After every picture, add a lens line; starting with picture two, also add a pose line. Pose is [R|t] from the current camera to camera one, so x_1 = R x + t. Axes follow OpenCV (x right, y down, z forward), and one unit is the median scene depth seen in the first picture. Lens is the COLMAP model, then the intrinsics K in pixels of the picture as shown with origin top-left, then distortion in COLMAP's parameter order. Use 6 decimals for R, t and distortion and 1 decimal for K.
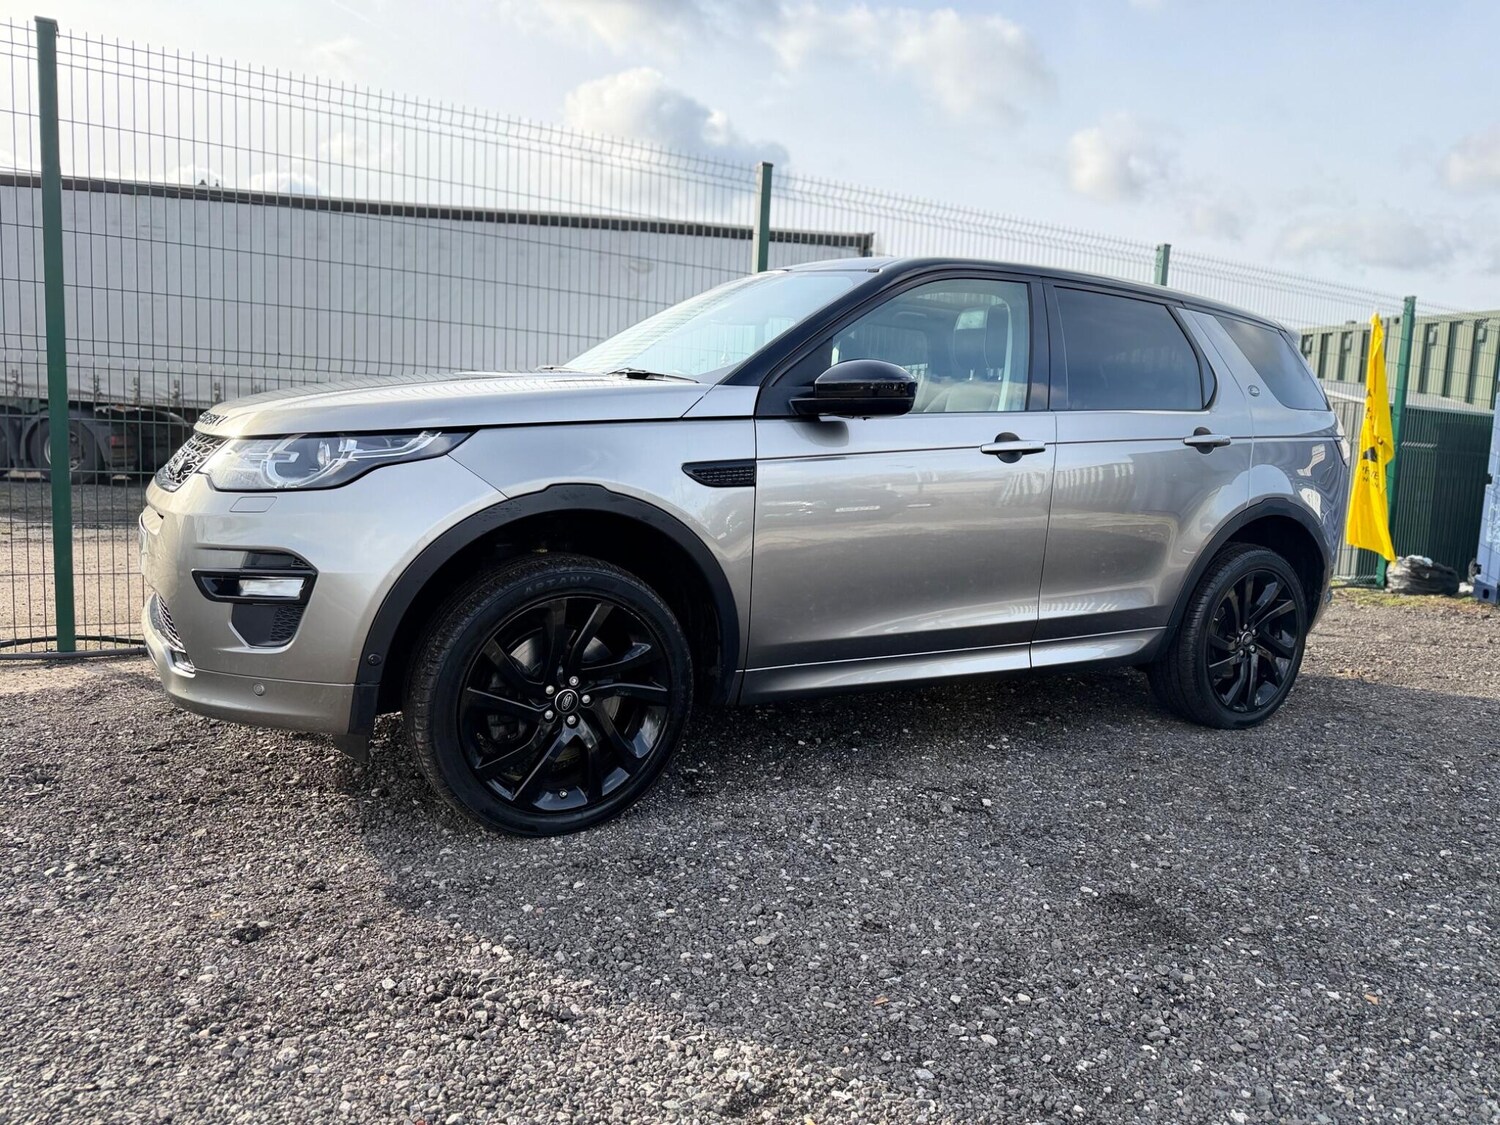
lens RADIAL K [[1060.1, 0, 747.8], [0, 1060.1, 560.7], [0, 0, 1]] dist [0.023069, -0.027150]
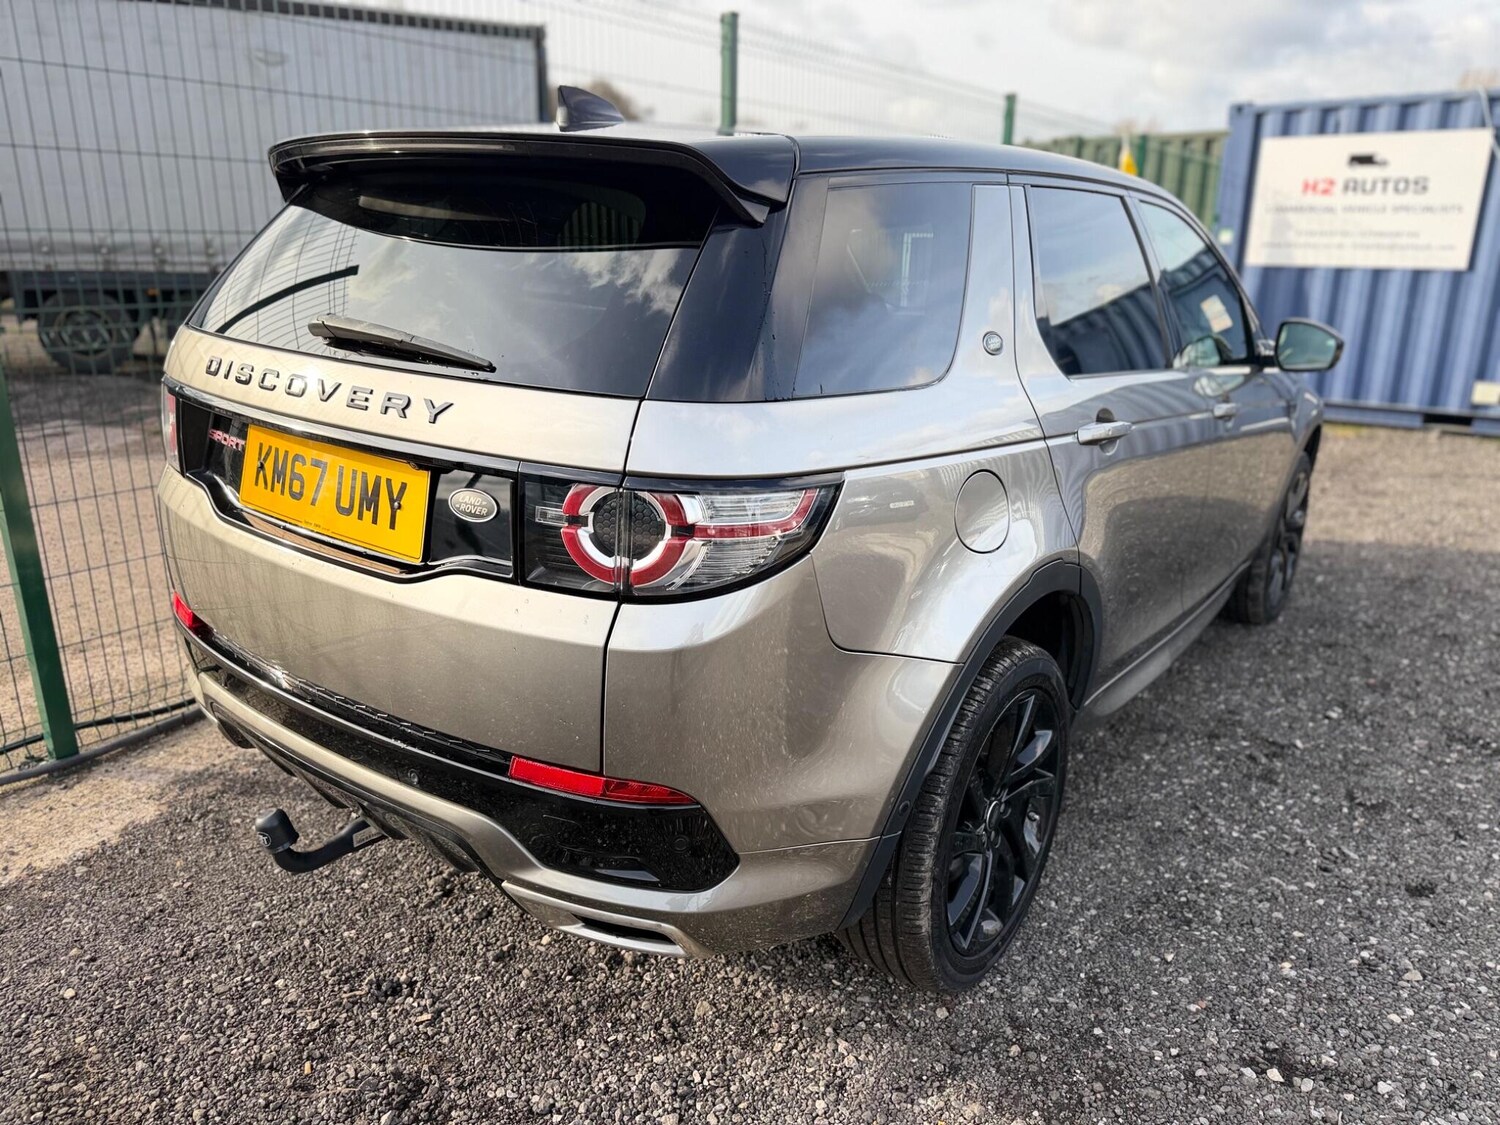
lens RADIAL K [[1060.1, 0, 743.6], [0, 1060.1, 568.6], [0, 0, 1]] dist [0.023069, -0.027150]
pose [[0.917027, -0.151953, 0.368742, -0.675700], [0.075811, 0.974131, 0.212888, -0.226111], [-0.391552, -0.167269, 0.904825, 0.278347]]
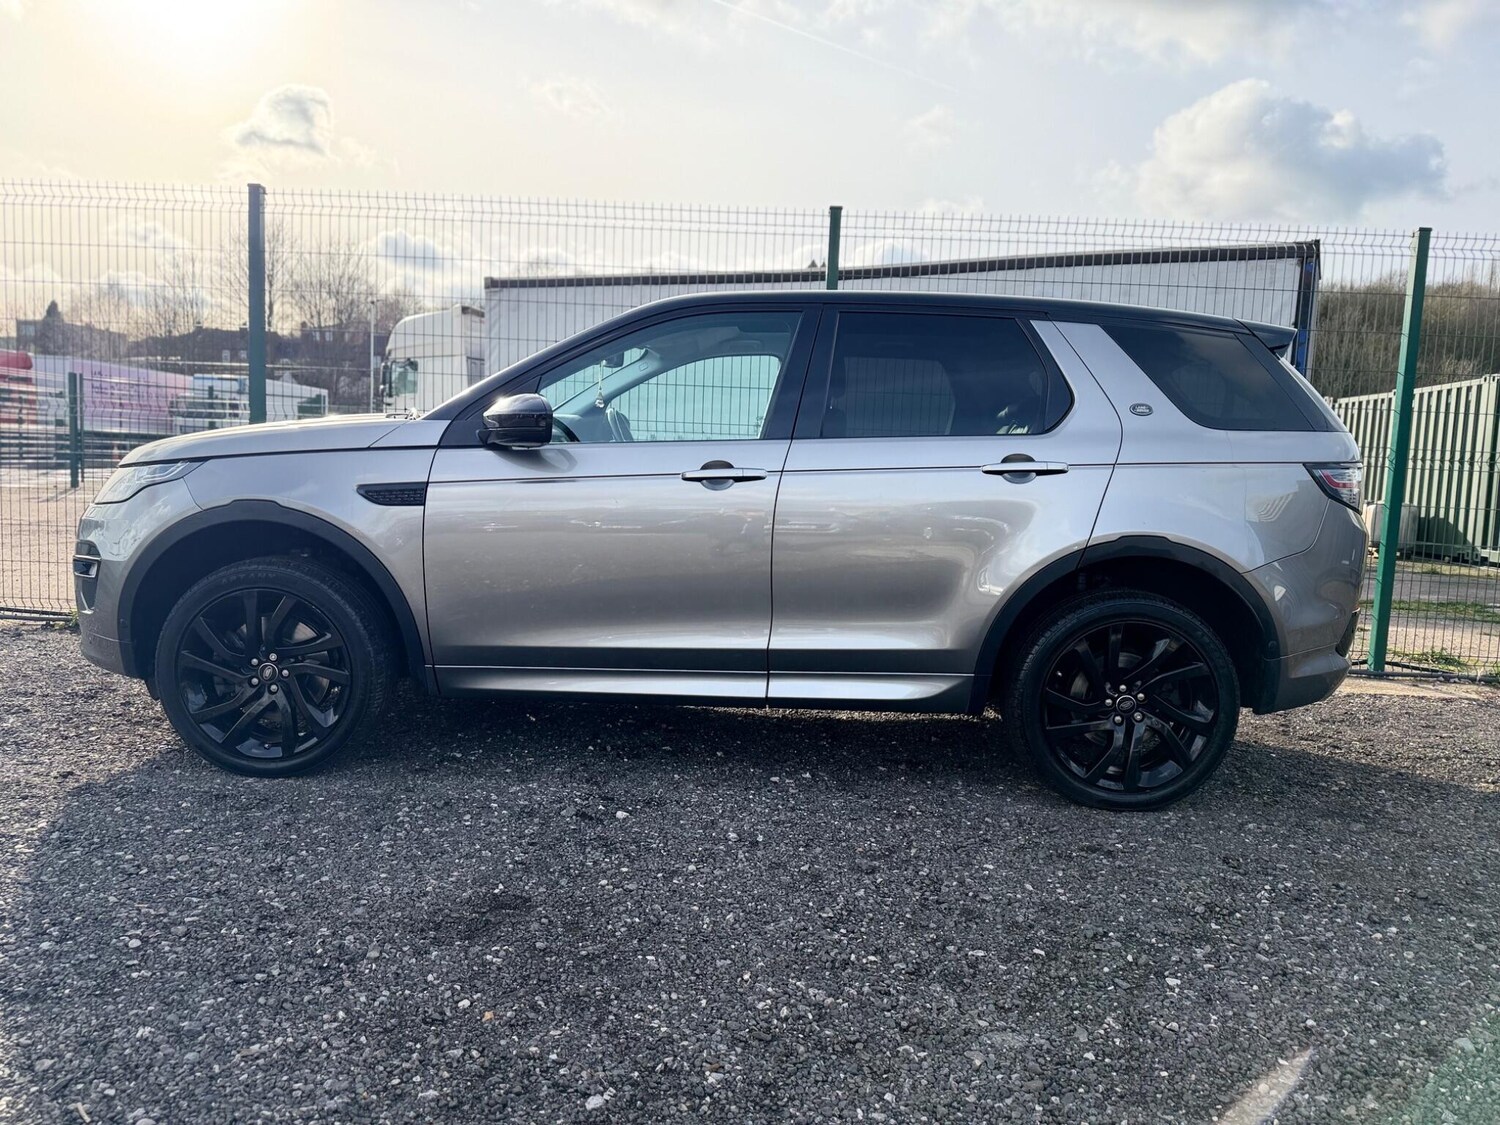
lens RADIAL K [[1060.1, 0, 747.0], [0, 1060.1, 561.1], [0, 0, 1]] dist [0.023069, -0.027150]
pose [[0.859095, 0.035264, -0.510599, 0.902264], [-0.056719, 0.998038, -0.026503, 0.001264], [0.508663, 0.051730, 0.859410, 0.175414]]
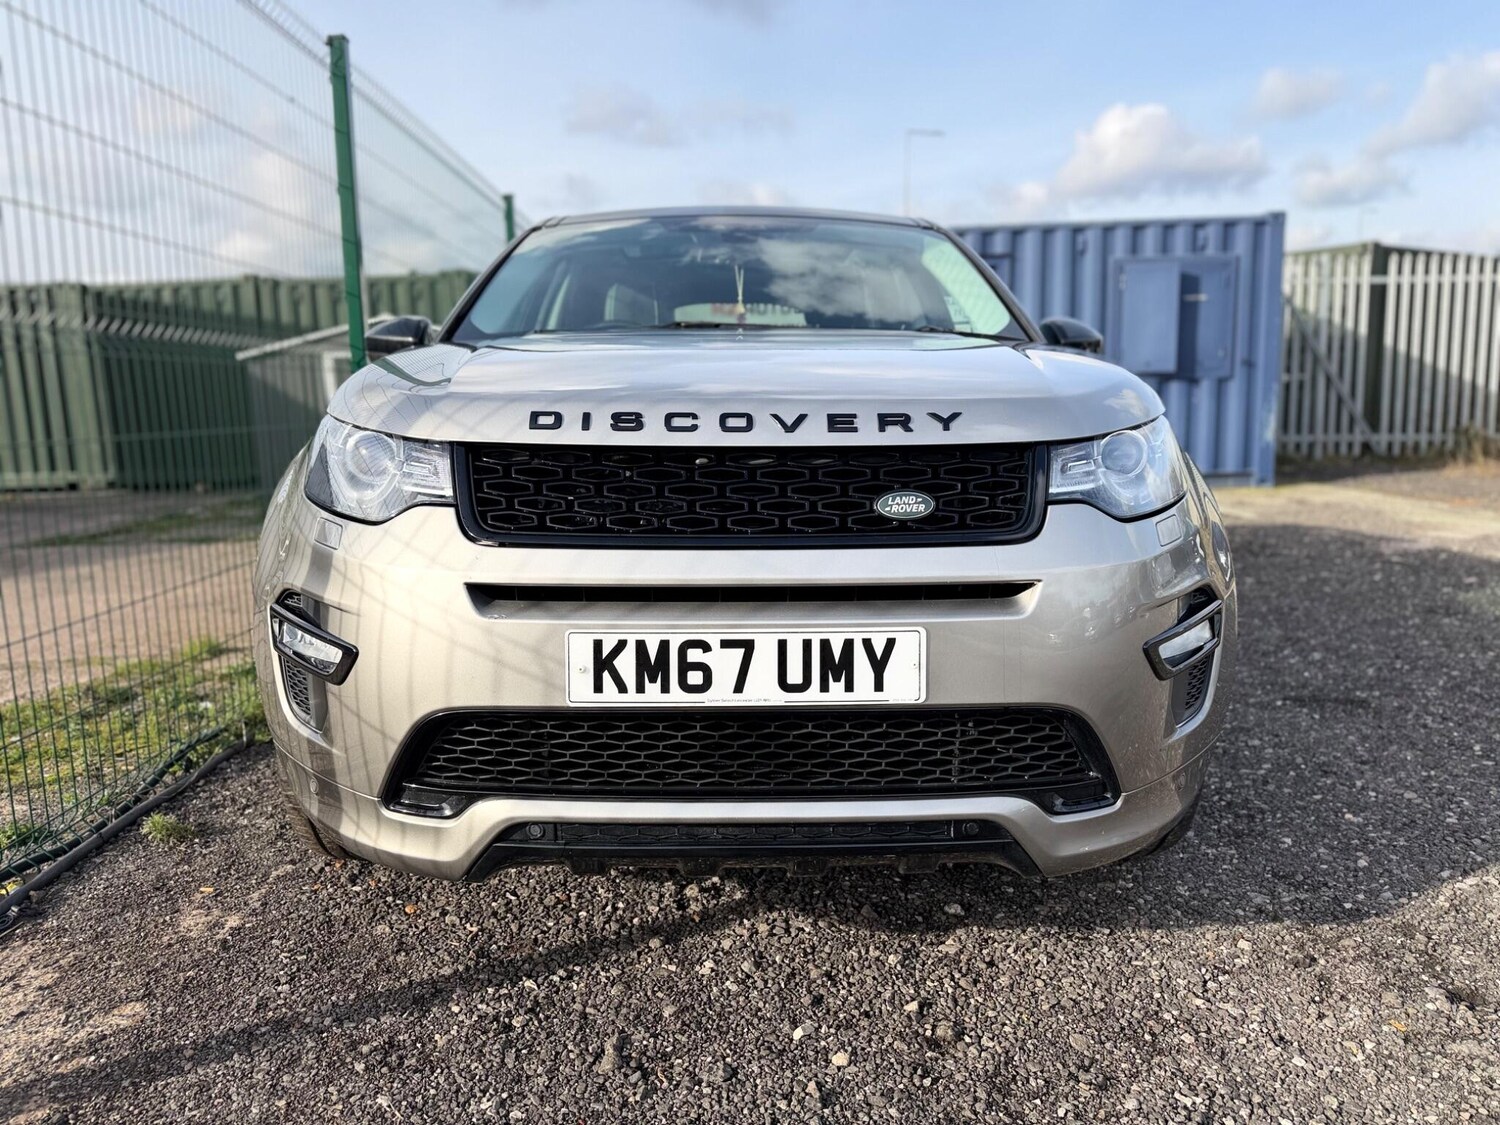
lens RADIAL K [[1060.1, 0, 761.2], [0, 1060.1, 542.0], [0, 0, 1]] dist [0.023069, -0.027150]
pose [[0.481897, -0.169535, 0.859670, -1.033236], [0.136524, 0.983649, 0.117455, -0.142561], [-0.865526, 0.060765, 0.497164, 0.754248]]
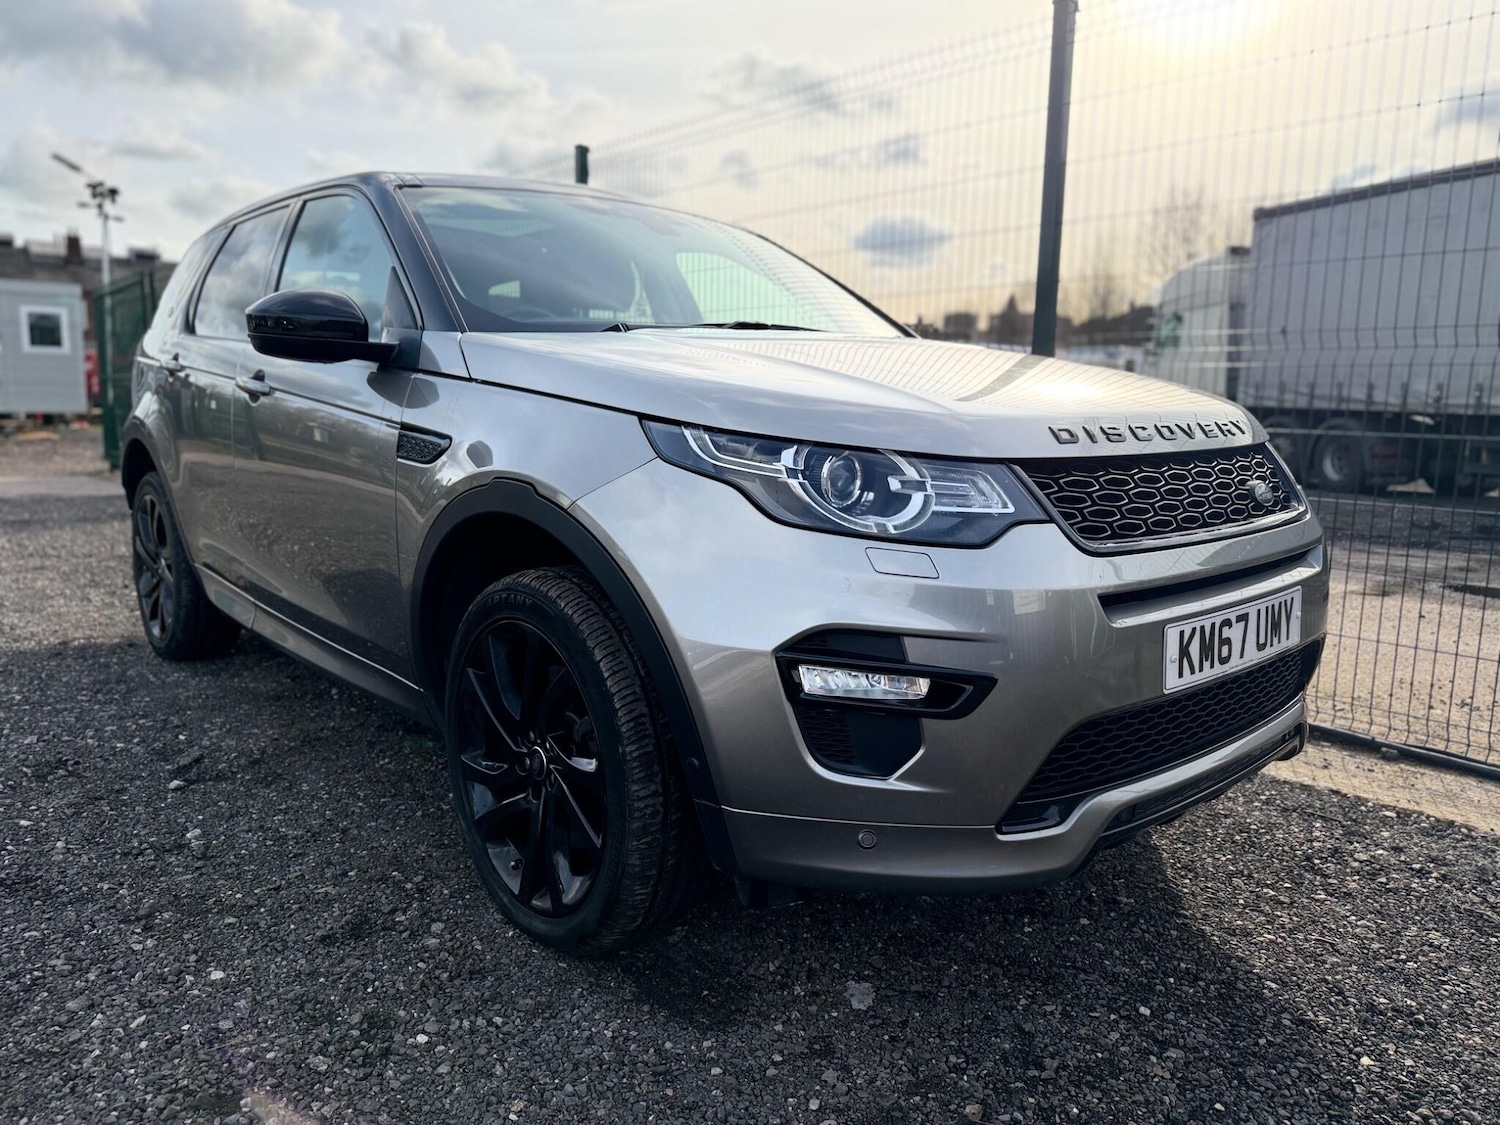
lens RADIAL K [[1060.1, 0, 744.4], [0, 1060.1, 564.8], [0, 0, 1]] dist [0.023069, -0.027150]
pose [[0.197274, 0.106365, -0.974561, 1.266934], [-0.124990, 0.988713, 0.082609, -0.091996], [0.972348, 0.105514, 0.208342, 1.318912]]
